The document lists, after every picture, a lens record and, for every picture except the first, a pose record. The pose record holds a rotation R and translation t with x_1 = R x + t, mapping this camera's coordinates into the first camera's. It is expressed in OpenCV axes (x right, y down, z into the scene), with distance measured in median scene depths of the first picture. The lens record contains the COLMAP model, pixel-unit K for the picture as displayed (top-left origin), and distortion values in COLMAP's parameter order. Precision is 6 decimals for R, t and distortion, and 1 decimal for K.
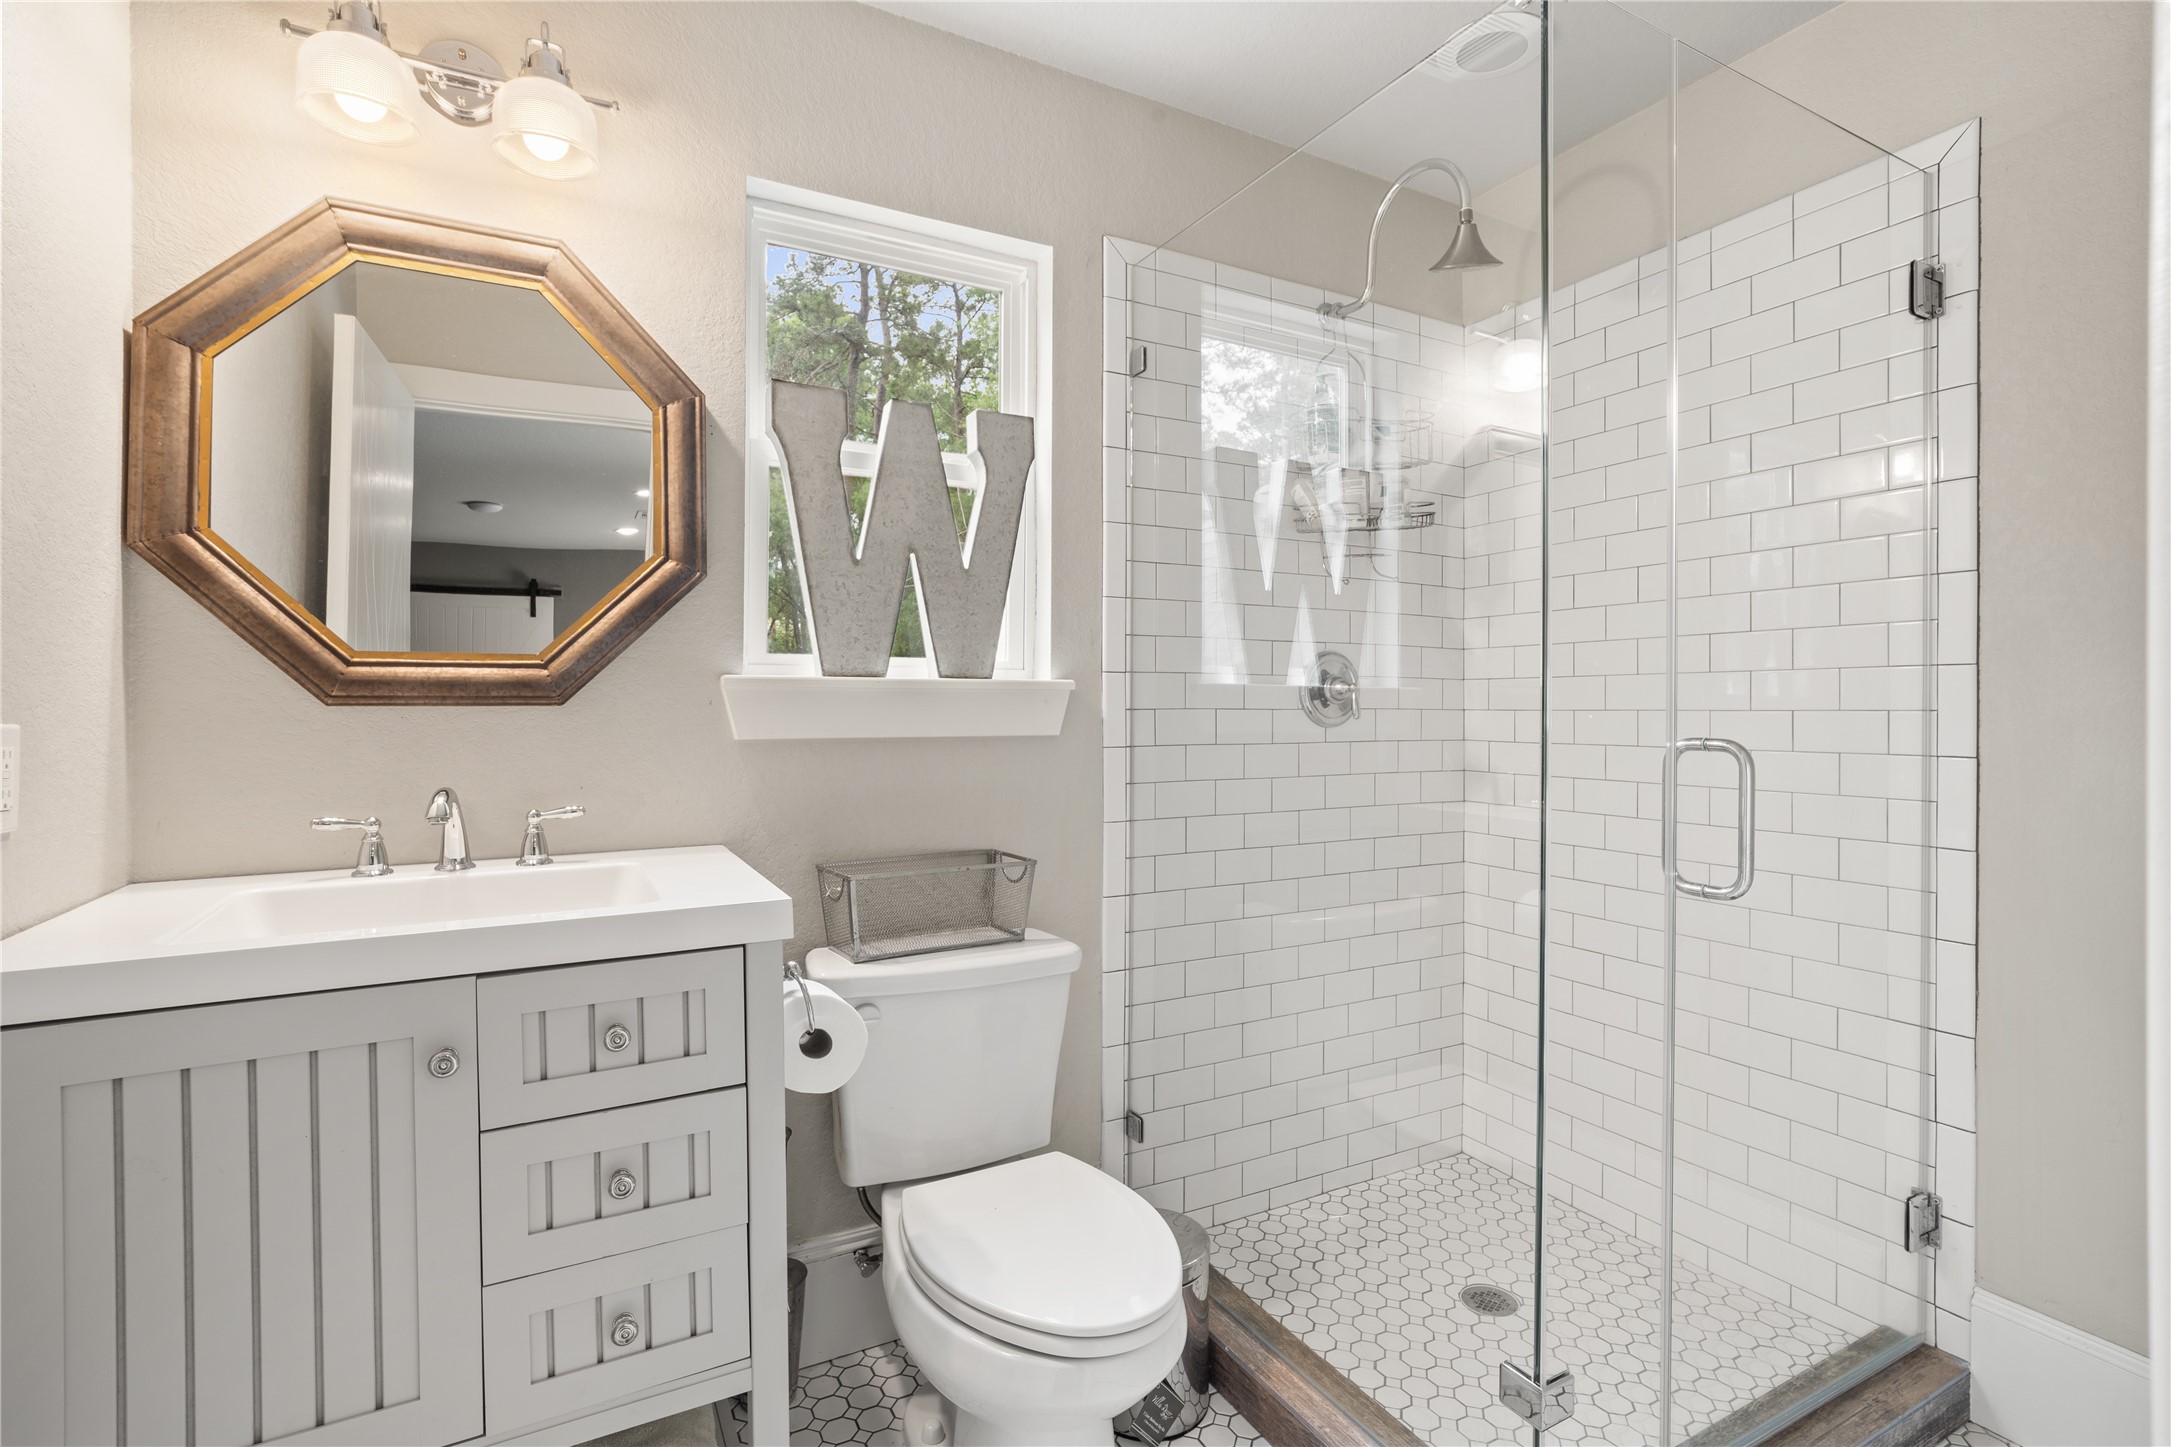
lens RADIAL K [[1022.0, 0, 1086.3], [0, 1022.0, 720.2], [0, 0, 1]] dist [-0.017827, 0.007947]
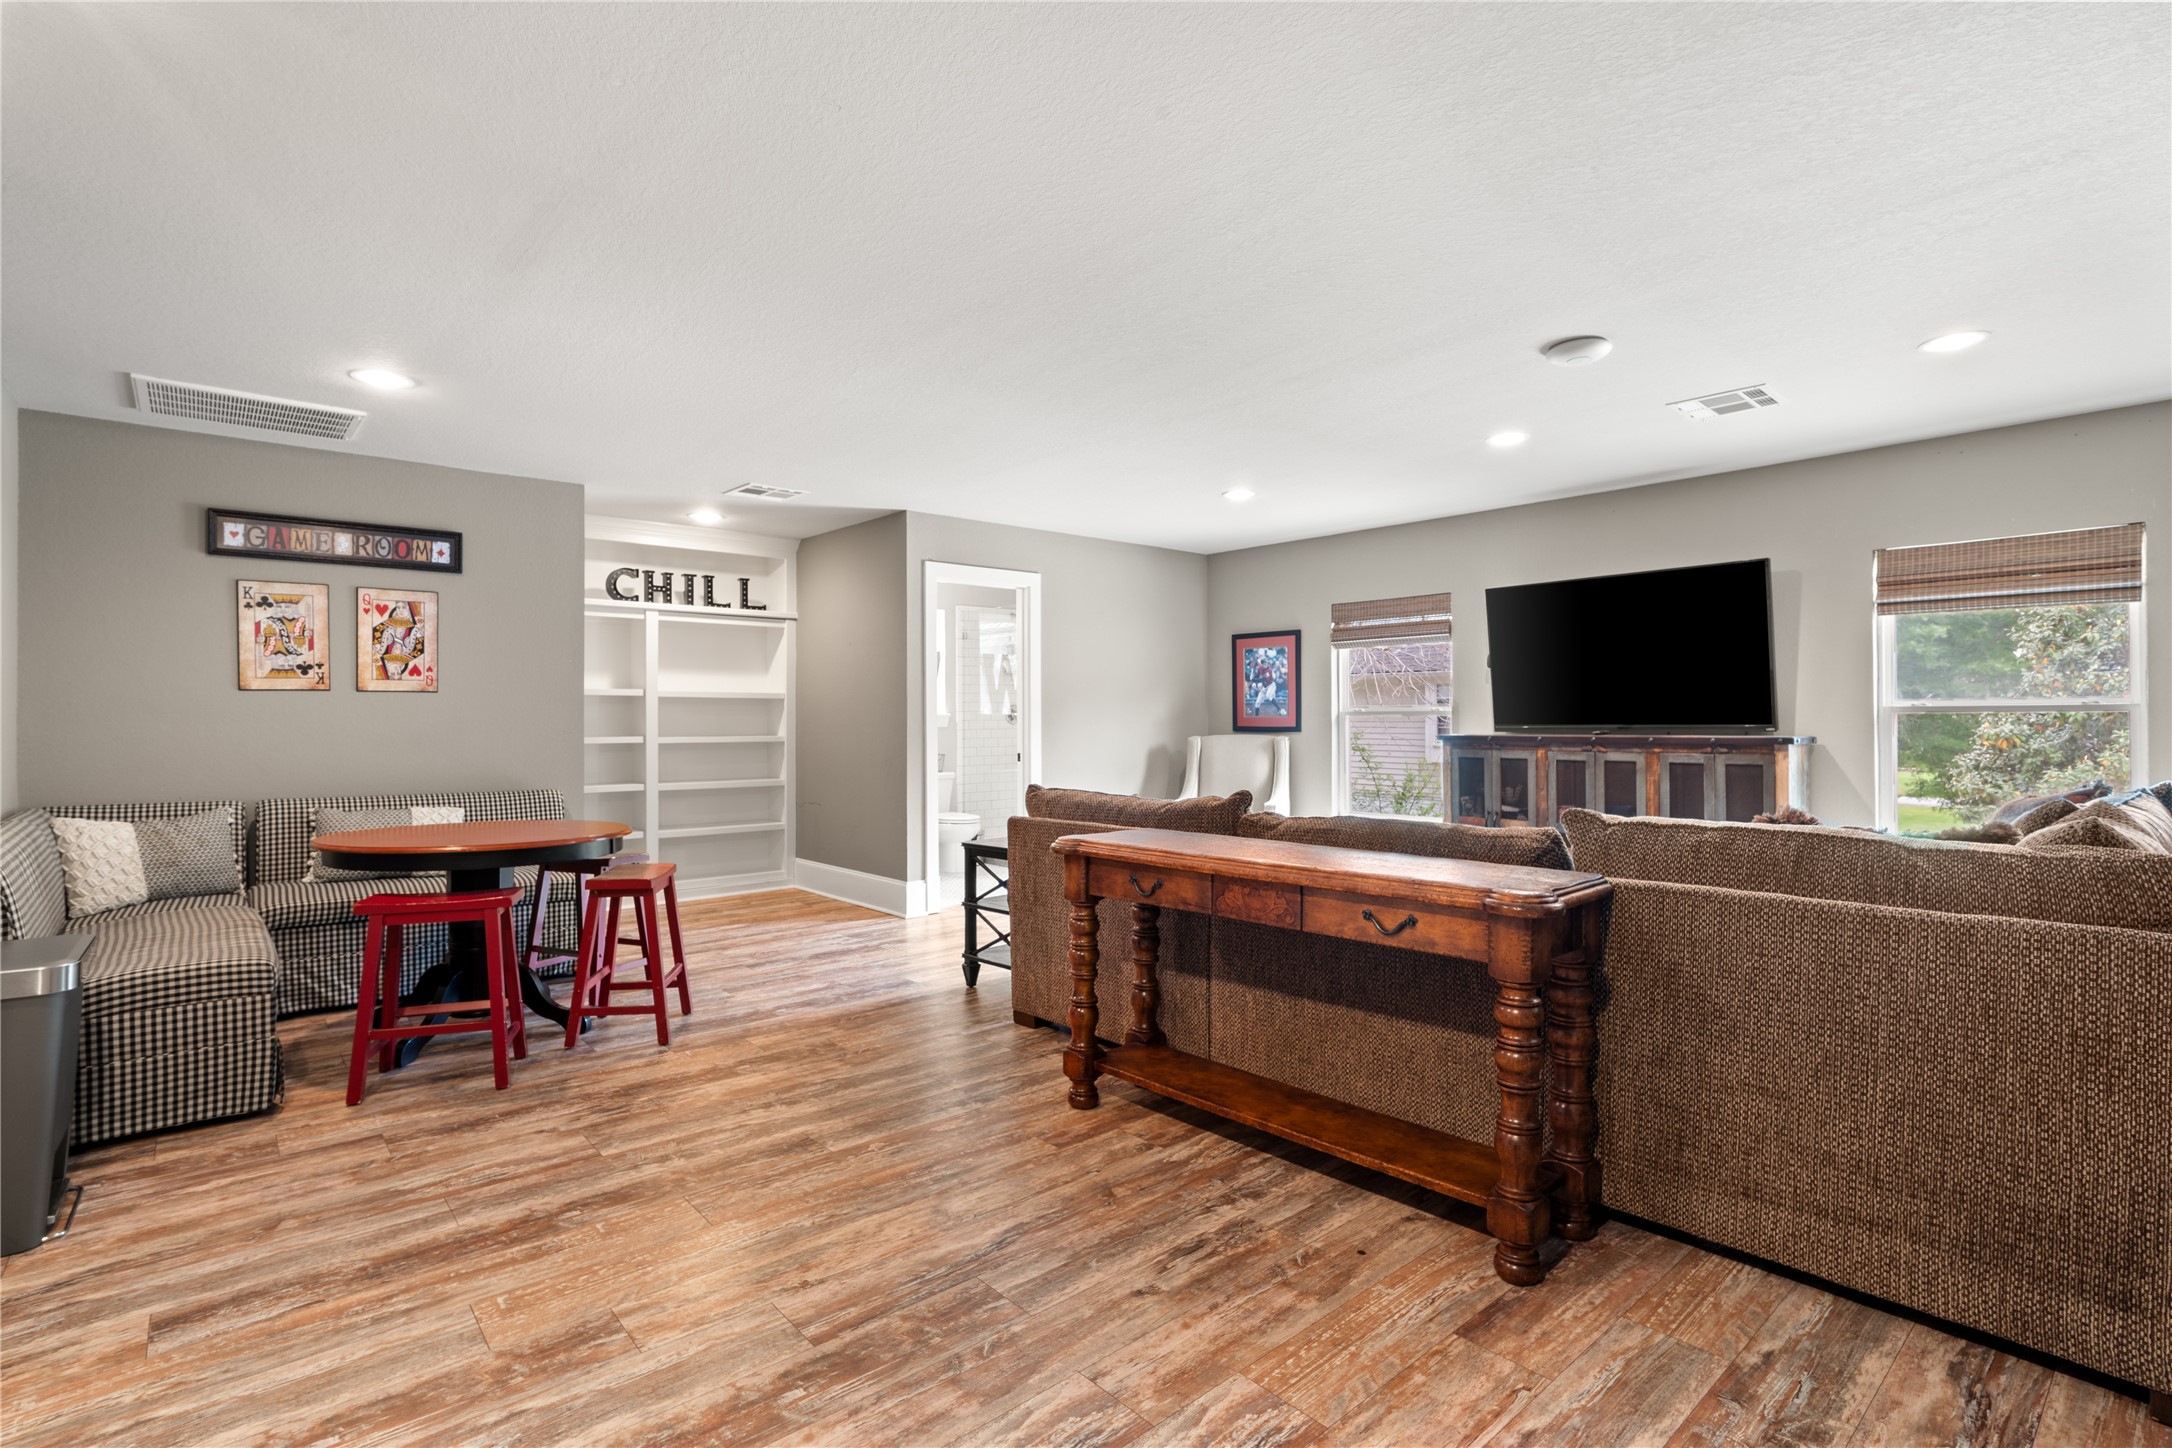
lens RADIAL K [[1022.5, 0, 1090.3], [0, 1022.5, 720.5], [0, 0, 1]] dist [-0.017827, 0.007947]
pose [[0.971674, -0.007056, 0.236222, -0.404566], [0.009182, 0.999927, -0.007901, 0.024093], [-0.236149, 0.009847, 0.971667, -2.921067]]
